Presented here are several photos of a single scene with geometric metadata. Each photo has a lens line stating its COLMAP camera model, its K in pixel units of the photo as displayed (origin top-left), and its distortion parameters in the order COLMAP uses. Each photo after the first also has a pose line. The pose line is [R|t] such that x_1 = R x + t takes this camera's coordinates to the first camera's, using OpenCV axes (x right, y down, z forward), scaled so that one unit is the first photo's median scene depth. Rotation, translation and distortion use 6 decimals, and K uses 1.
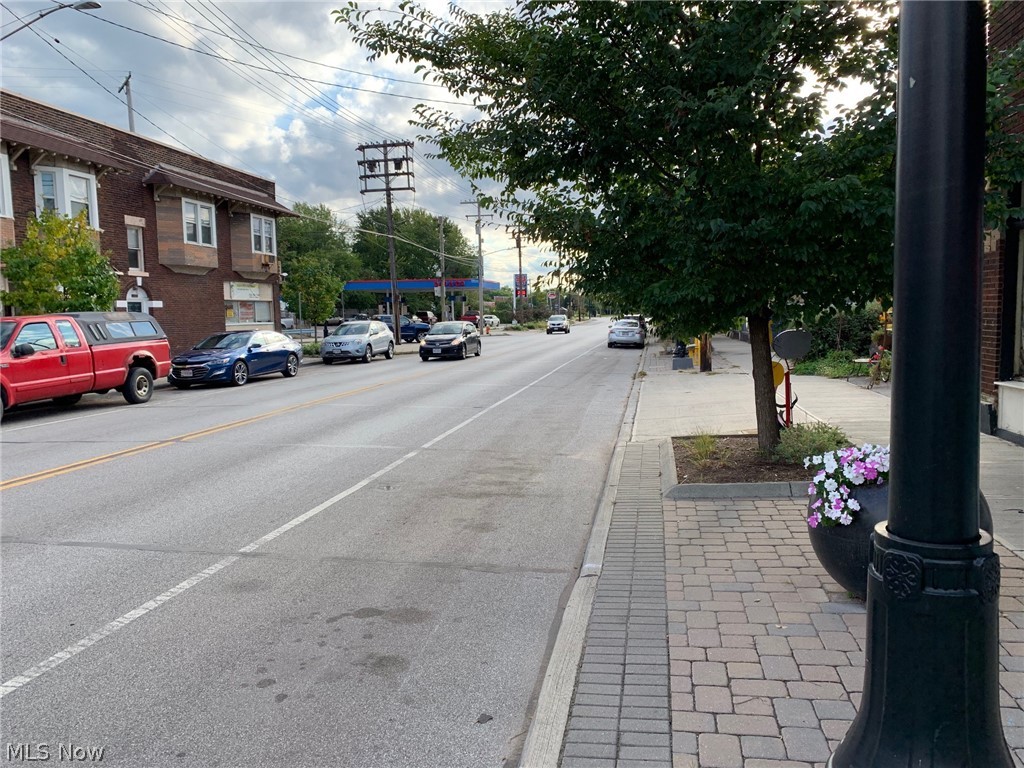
lens RADIAL K [[783.8, 0, 512.0], [0, 783.8, 384.0], [0, 0, 1]] dist [0.017113, -0.006407]
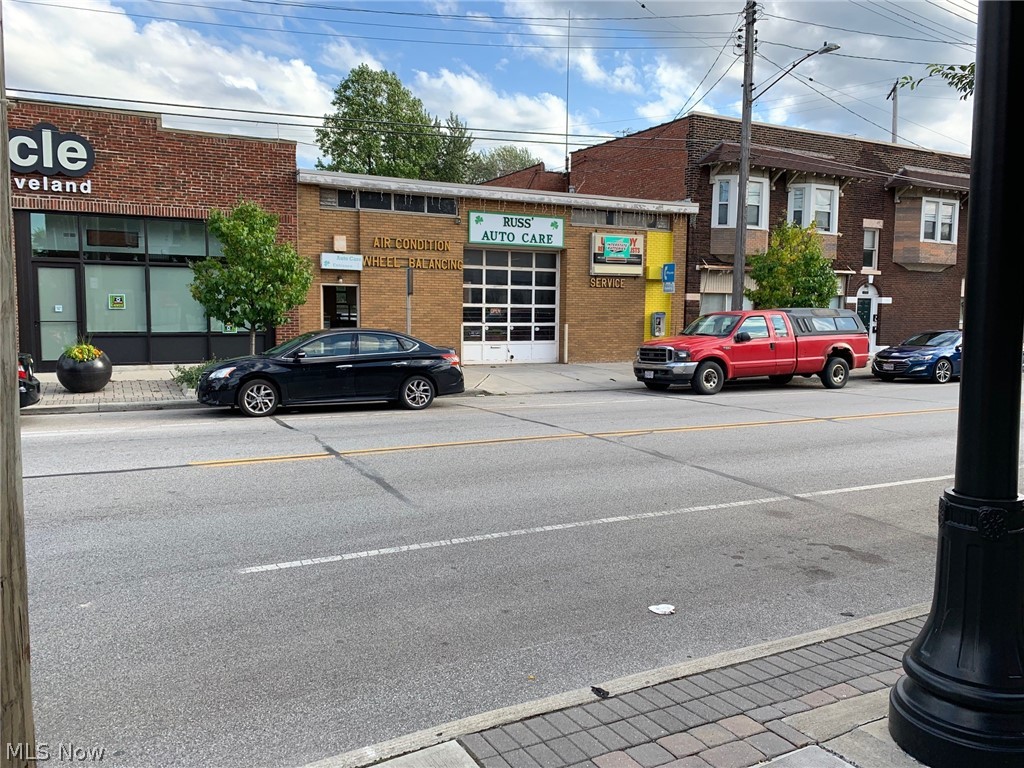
lens RADIAL K [[783.8, 0, 512.0], [0, 783.8, 384.0], [0, 0, 1]] dist [0.017113, -0.006407]
pose [[0.611578, 0.101928, -0.784591, 0.111350], [-0.094552, 0.993976, 0.055427, -0.001152], [0.785514, 0.040287, 0.617531, -0.060894]]
